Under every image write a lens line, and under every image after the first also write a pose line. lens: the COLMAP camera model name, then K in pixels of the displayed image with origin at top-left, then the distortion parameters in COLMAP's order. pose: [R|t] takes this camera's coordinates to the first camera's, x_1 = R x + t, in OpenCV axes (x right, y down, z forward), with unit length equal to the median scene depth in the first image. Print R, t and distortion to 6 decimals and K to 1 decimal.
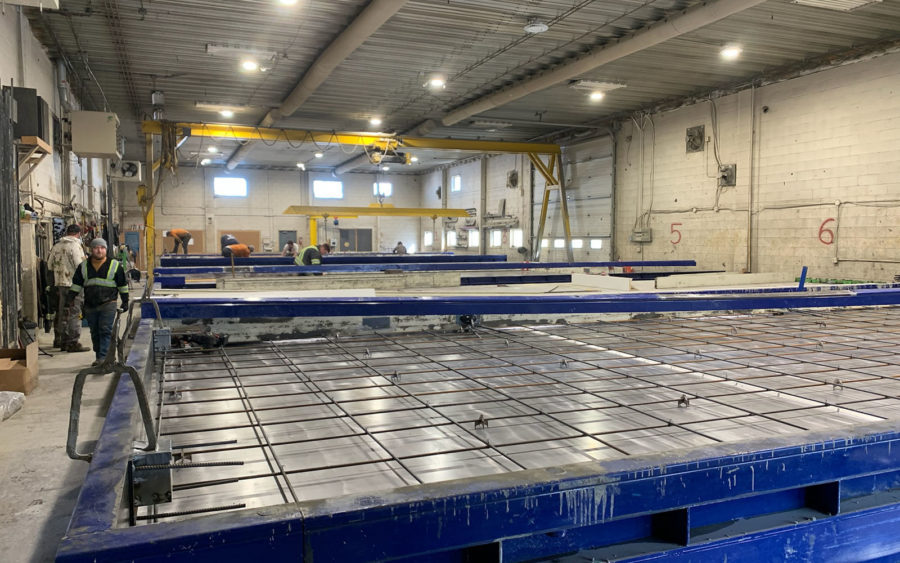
lens RADIAL K [[689.4, 0, 450.1], [0, 689.4, 279.2], [0, 0, 1]] dist [-0.010244, -0.003664]
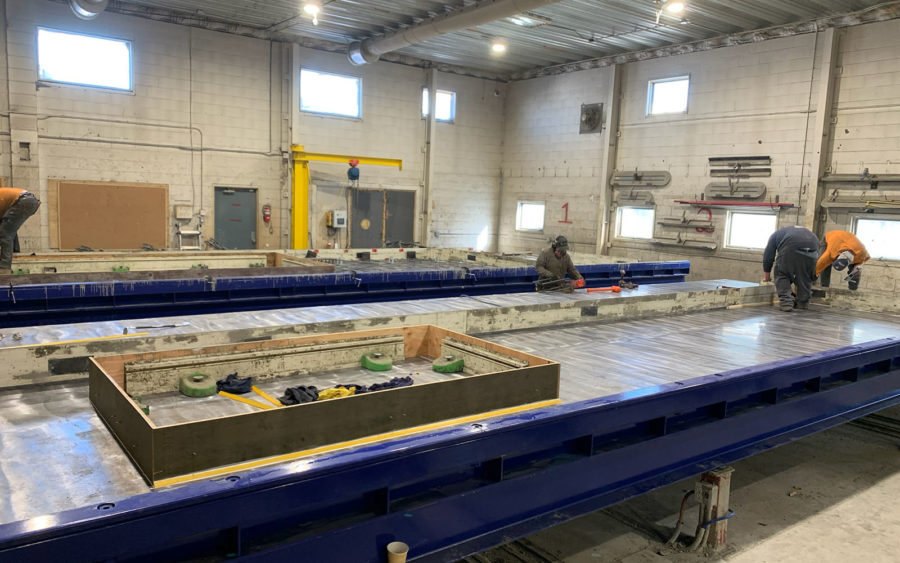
lens RADIAL K [[689.4, 0, 447.8], [0, 689.4, 285.4], [0, 0, 1]] dist [-0.010244, -0.003664]
pose [[0.967891, 0.010045, 0.251168, -0.215374], [-0.027212, 0.997516, 0.064969, -0.042620], [-0.249892, -0.069718, 0.965761, 0.571472]]
